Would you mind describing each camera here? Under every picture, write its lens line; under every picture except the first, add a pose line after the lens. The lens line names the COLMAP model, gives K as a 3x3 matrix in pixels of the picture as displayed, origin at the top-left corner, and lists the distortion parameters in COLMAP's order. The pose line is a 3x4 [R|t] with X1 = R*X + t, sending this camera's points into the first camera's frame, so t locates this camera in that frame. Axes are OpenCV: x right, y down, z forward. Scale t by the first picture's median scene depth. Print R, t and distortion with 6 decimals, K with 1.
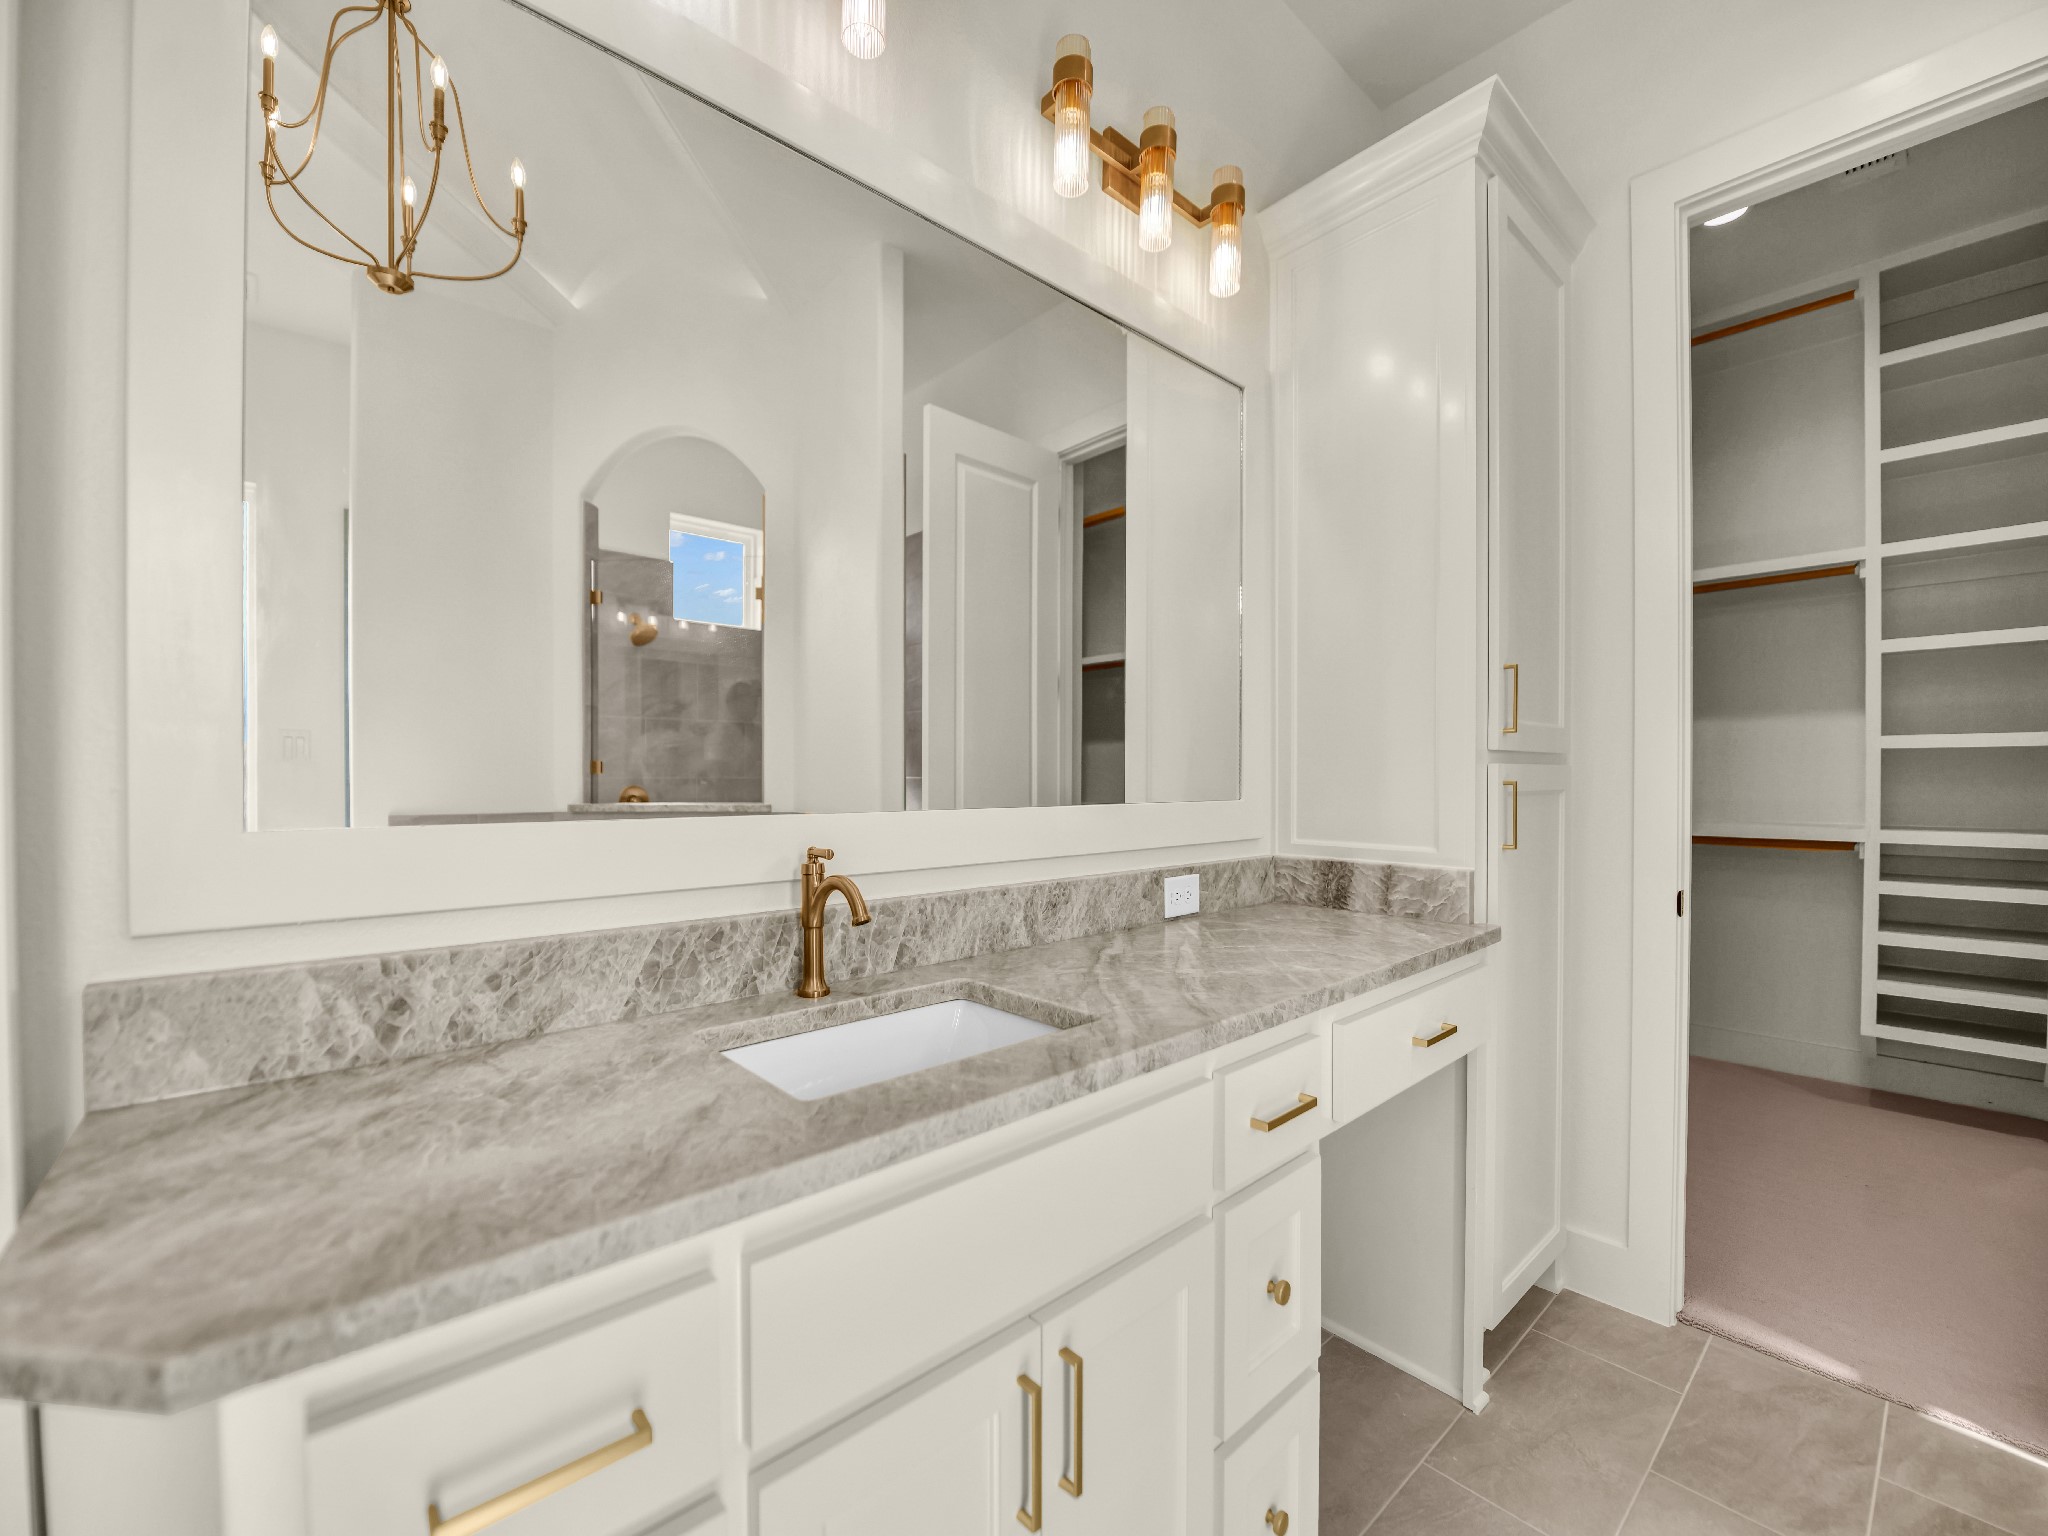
lens RADIAL K [[820.3, 0, 1030.1], [0, 820.3, 769.4], [0, 0, 1]] dist [-0.022519, 0.000572]
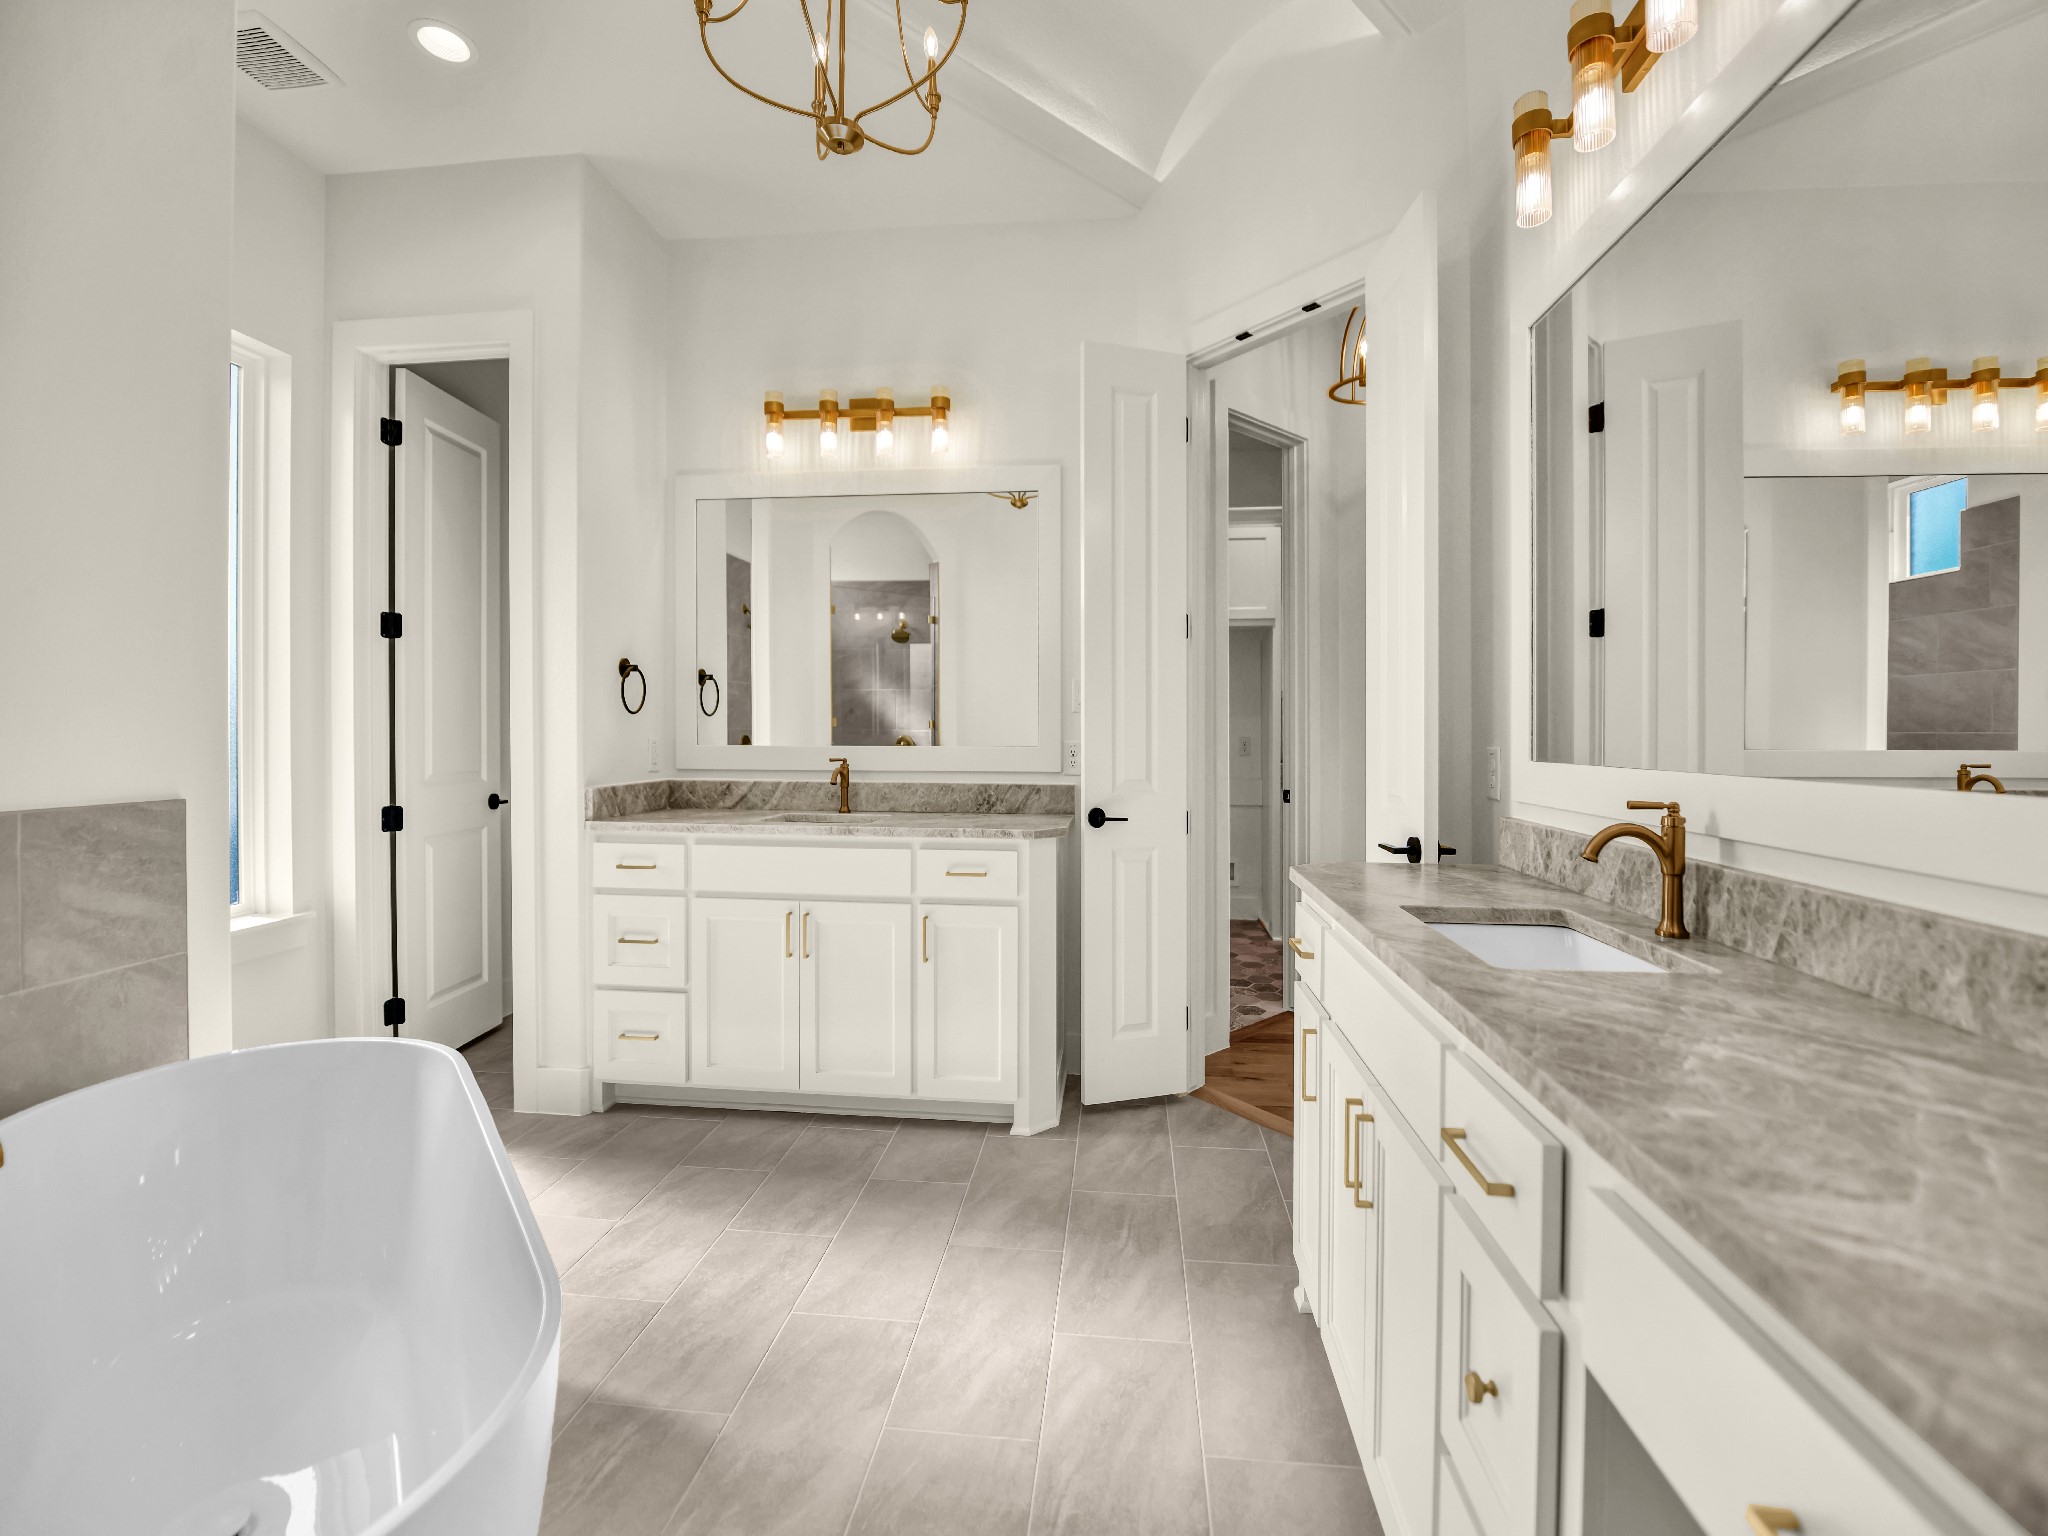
lens RADIAL K [[820.3, 0, 1029.6], [0, 820.3, 751.8], [0, 0, 1]] dist [-0.022519, 0.000572]
pose [[-0.752334, 0.007924, -0.658734, 0.987464], [-0.002486, 0.999886, 0.014867, 0.013270], [0.658777, 0.012822, -0.752229, 1.121921]]
